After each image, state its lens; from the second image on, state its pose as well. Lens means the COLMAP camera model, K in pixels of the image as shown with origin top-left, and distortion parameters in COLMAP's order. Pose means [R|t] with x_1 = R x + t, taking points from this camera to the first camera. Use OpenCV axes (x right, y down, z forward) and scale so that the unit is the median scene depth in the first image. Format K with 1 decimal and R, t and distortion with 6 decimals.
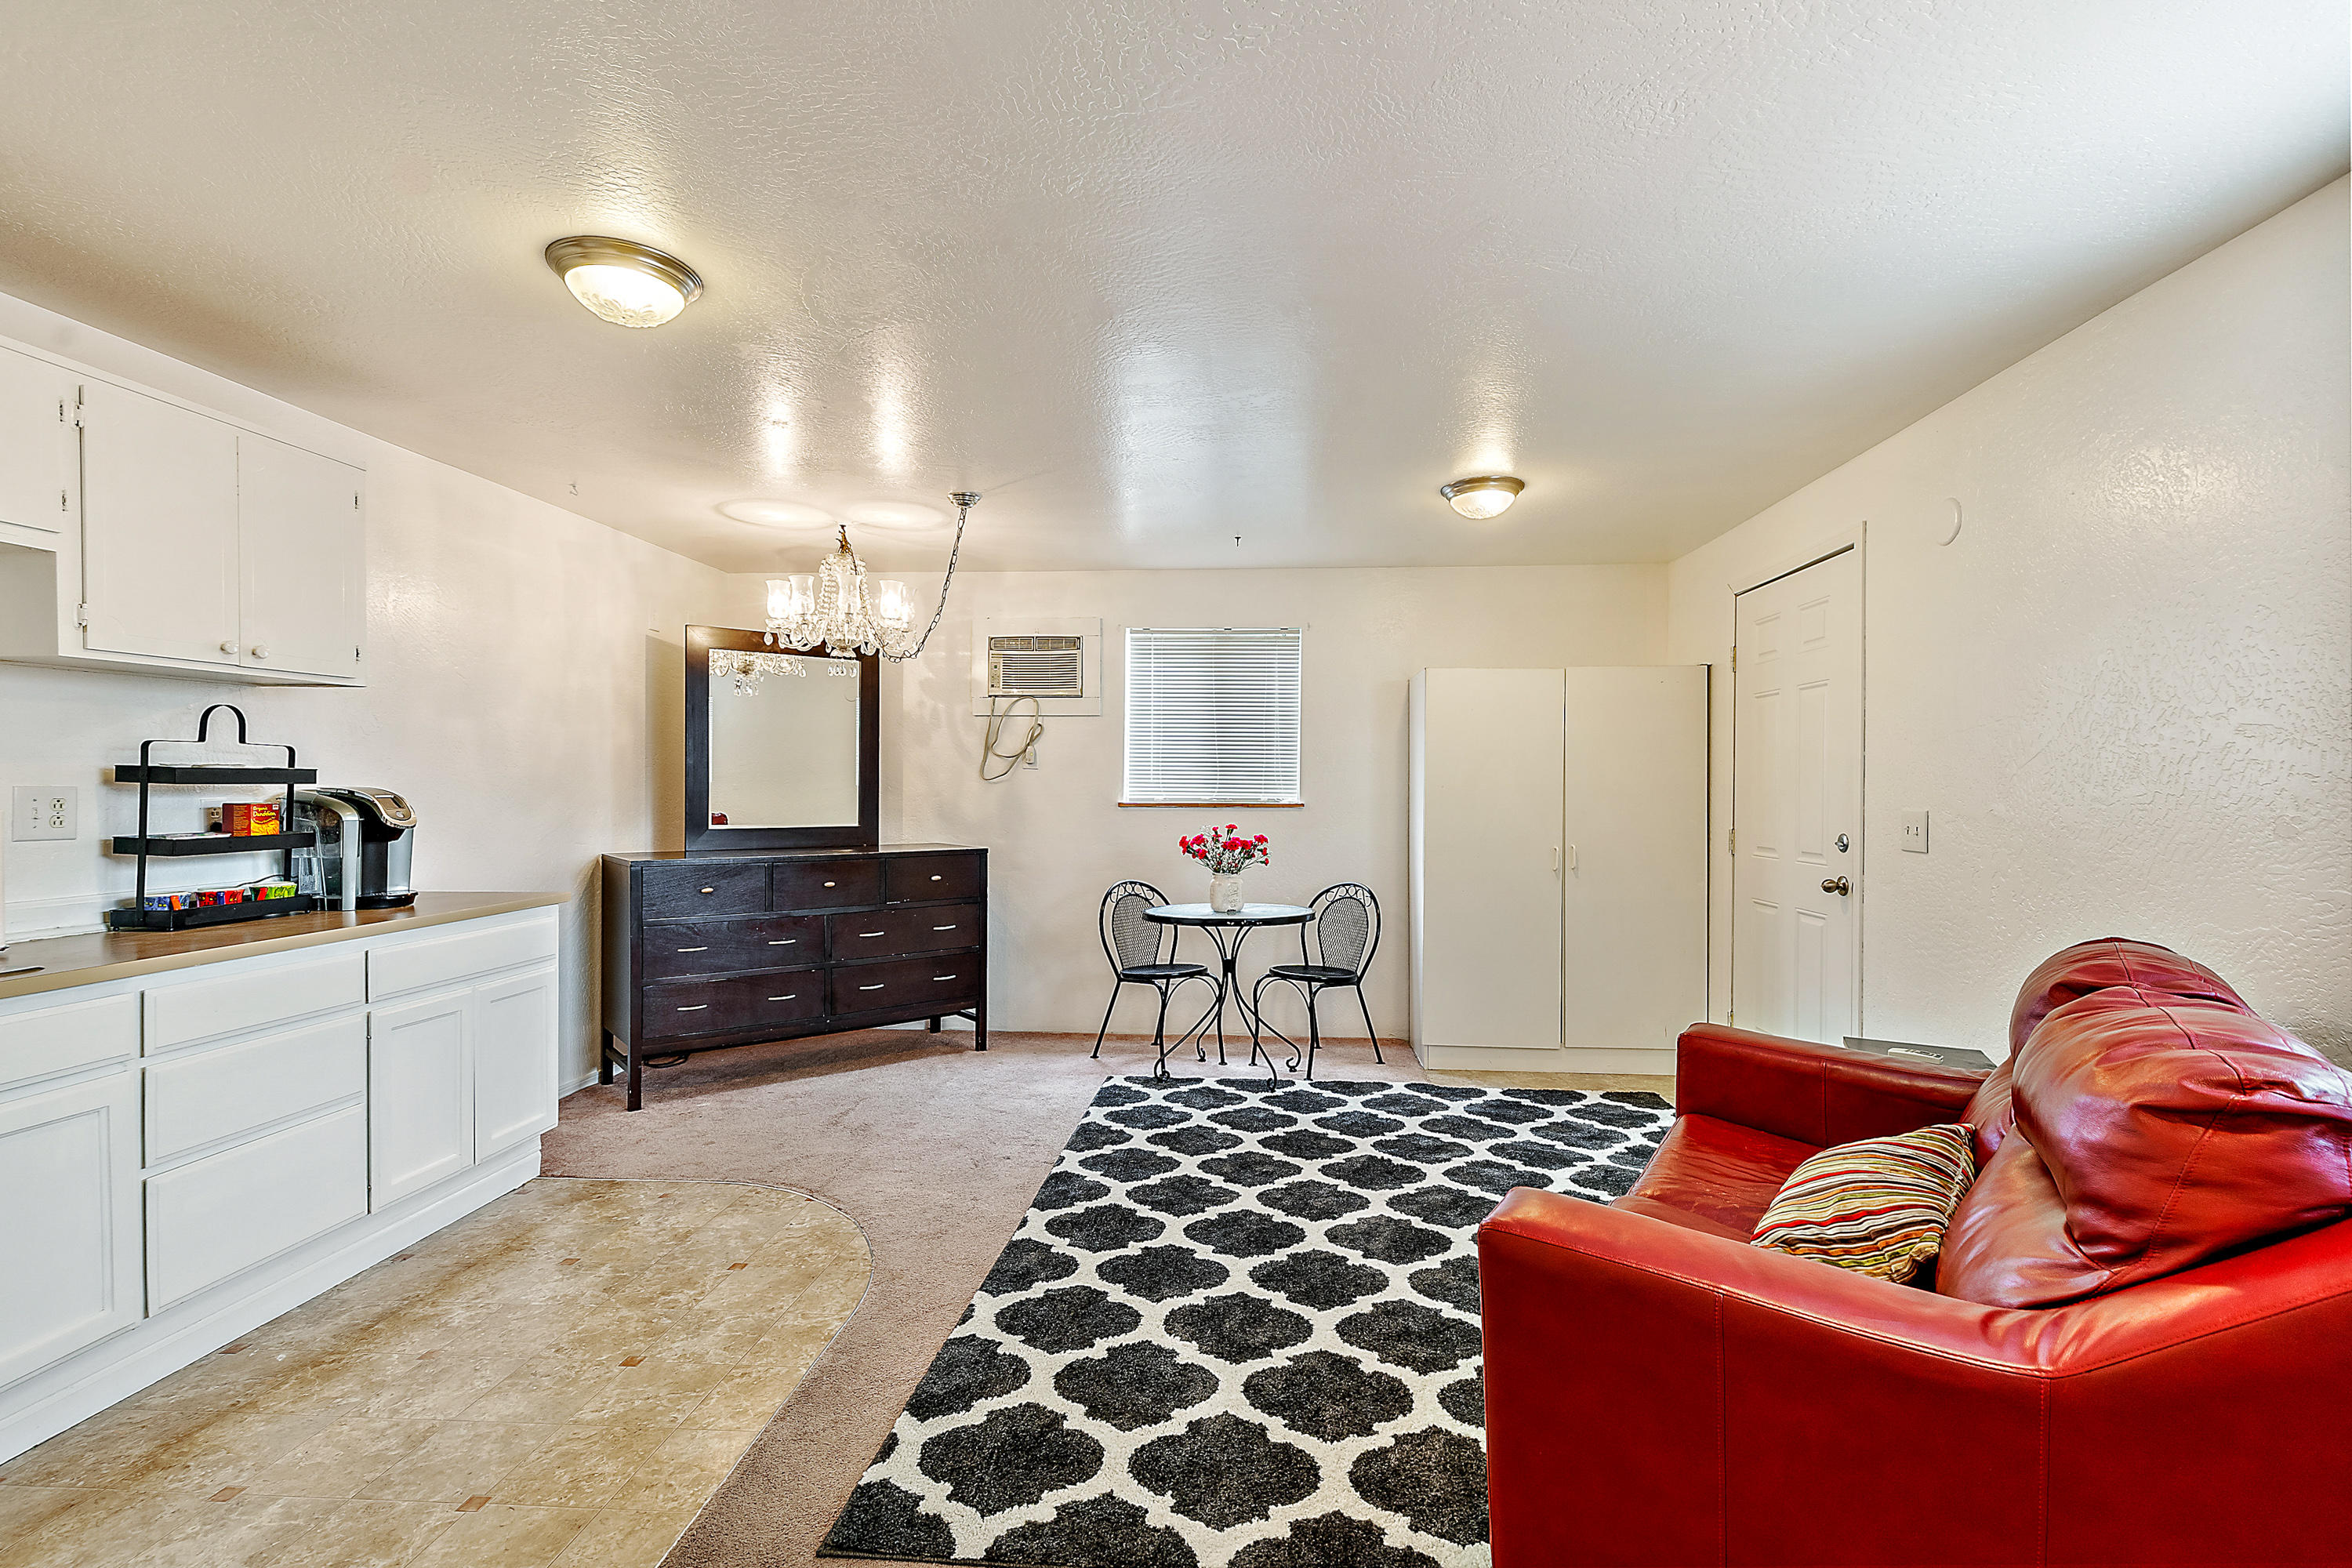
lens RADIAL K [[1080.2, 0, 1181.5], [0, 1080.2, 760.0], [0, 0, 1]] dist [0.010110, -0.002031]
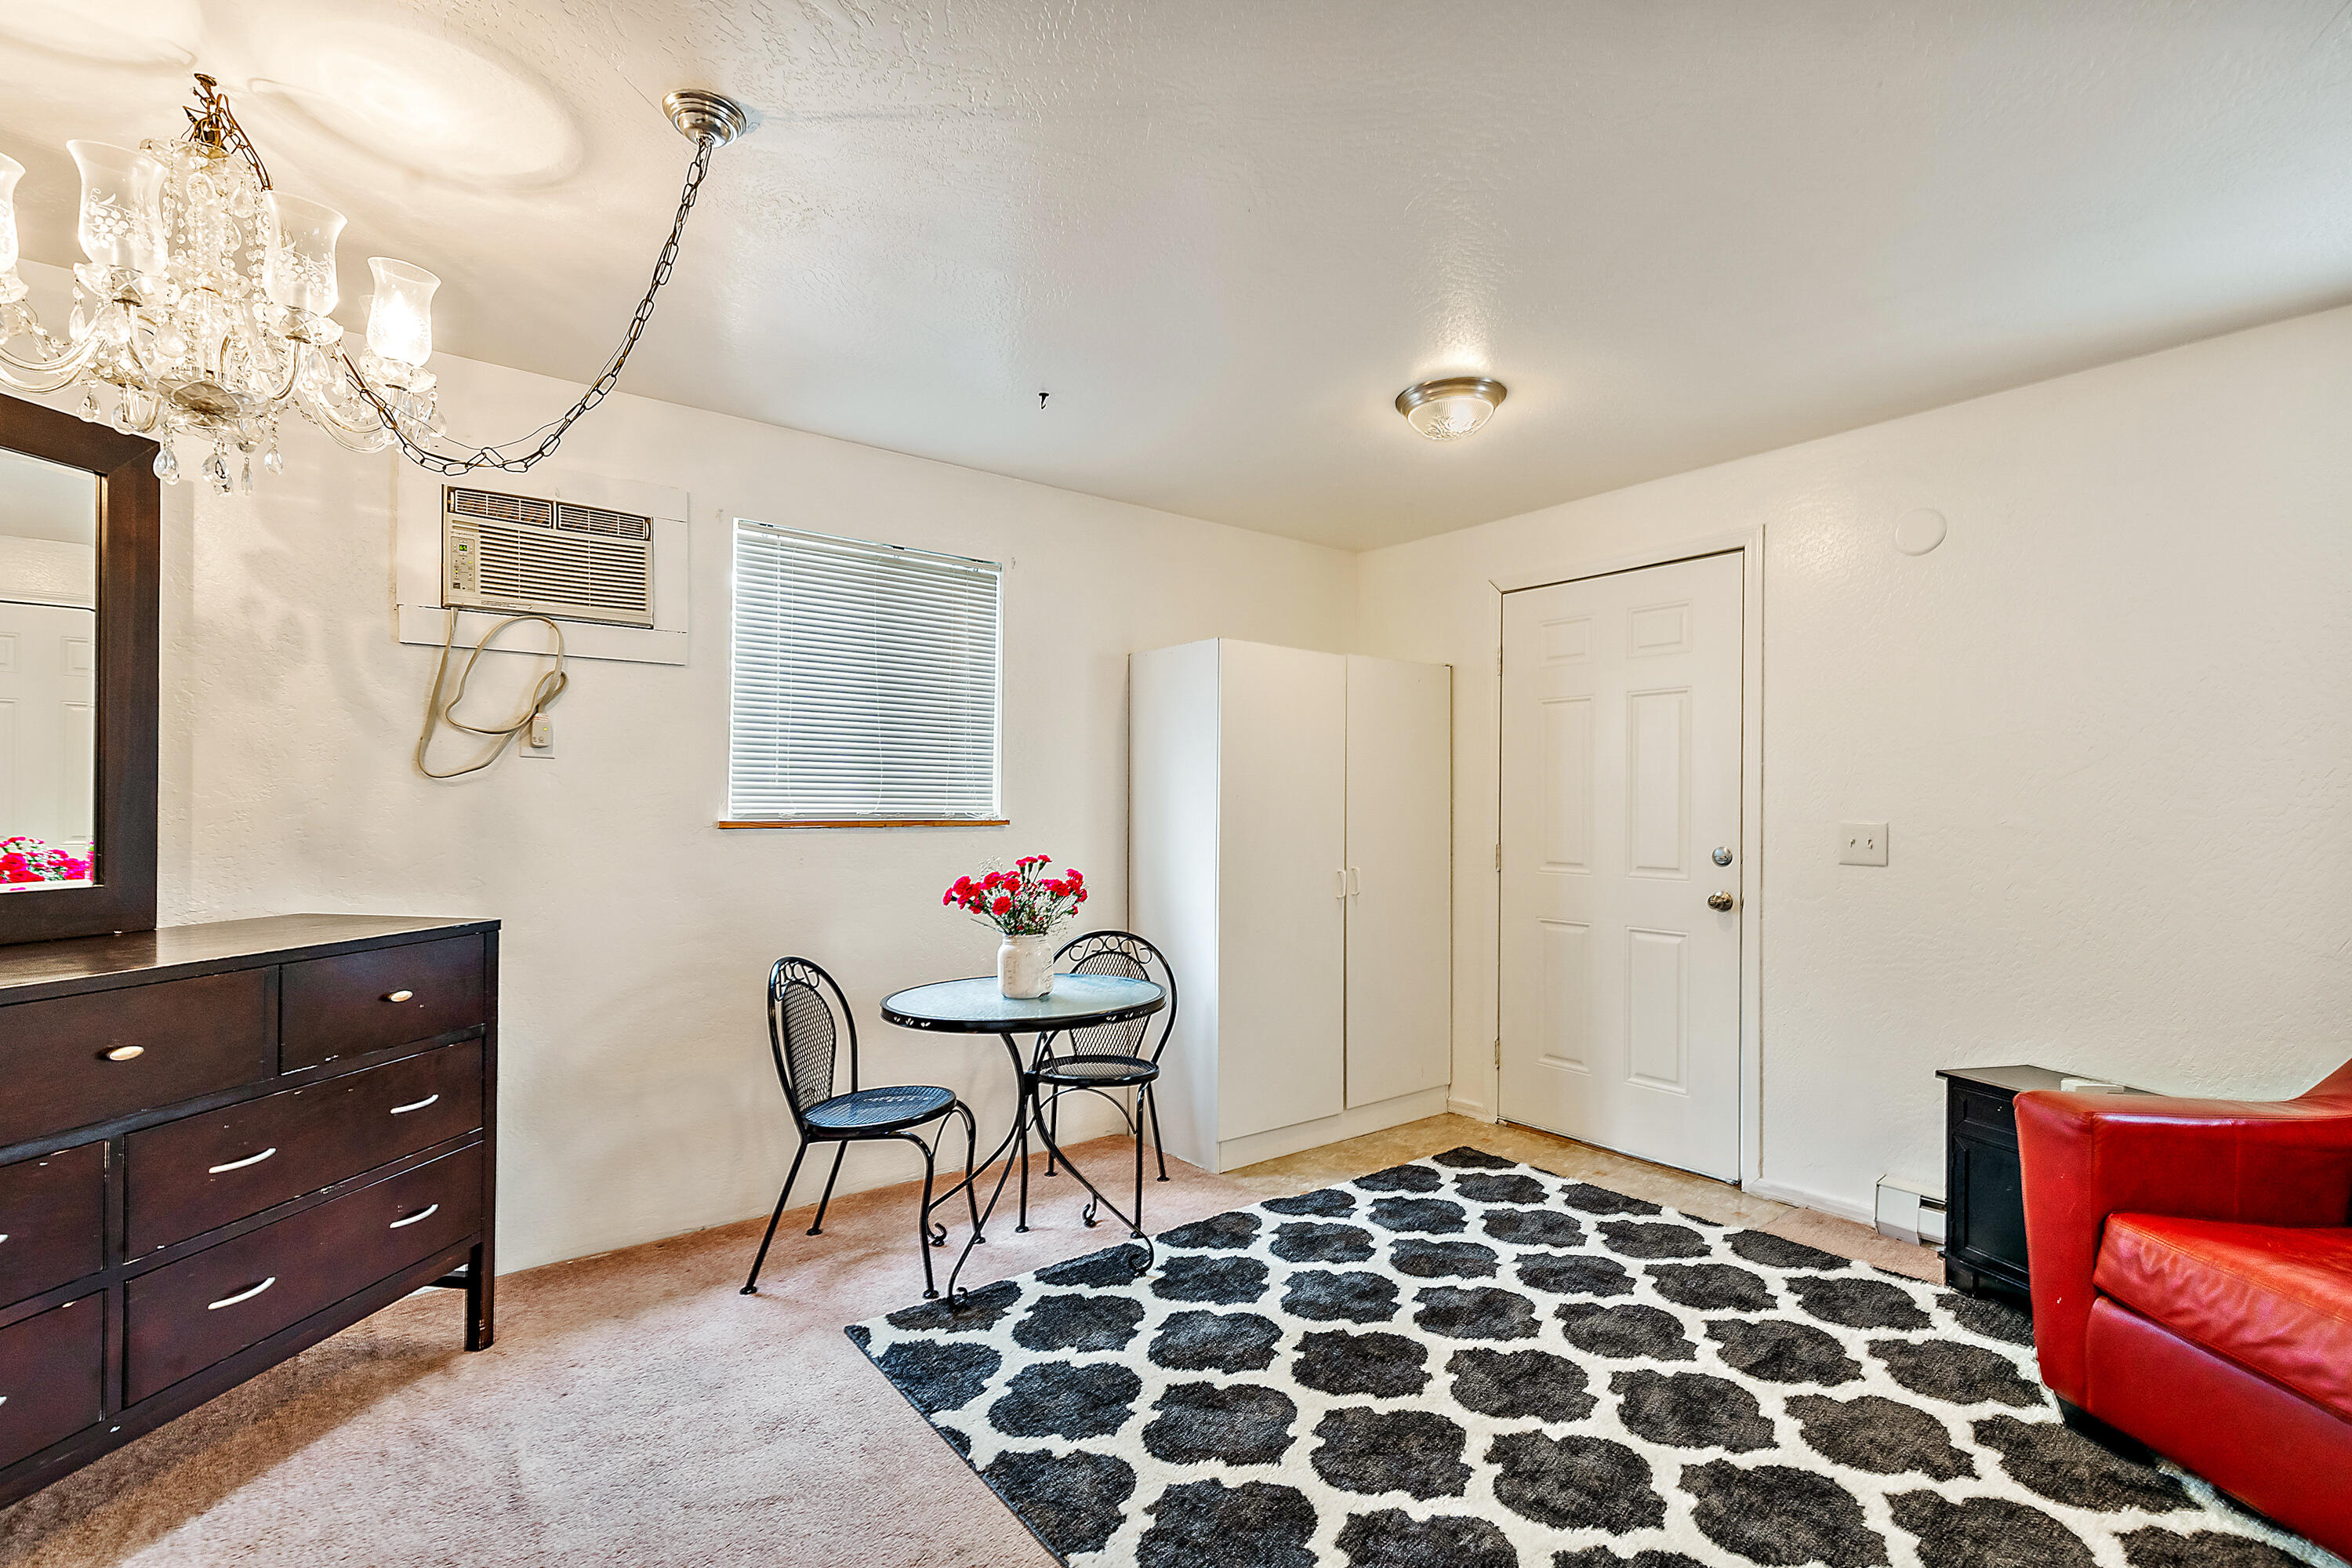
lens RADIAL K [[1079.4, 0, 1176.0], [0, 1079.4, 784.0], [0, 0, 1]] dist [0.006258, -0.000406]
pose [[0.736411, 0.012691, 0.676415, -0.325083], [-0.020984, 0.999771, 0.004088, 0.015263], [-0.676208, -0.017205, 0.736509, 0.508158]]
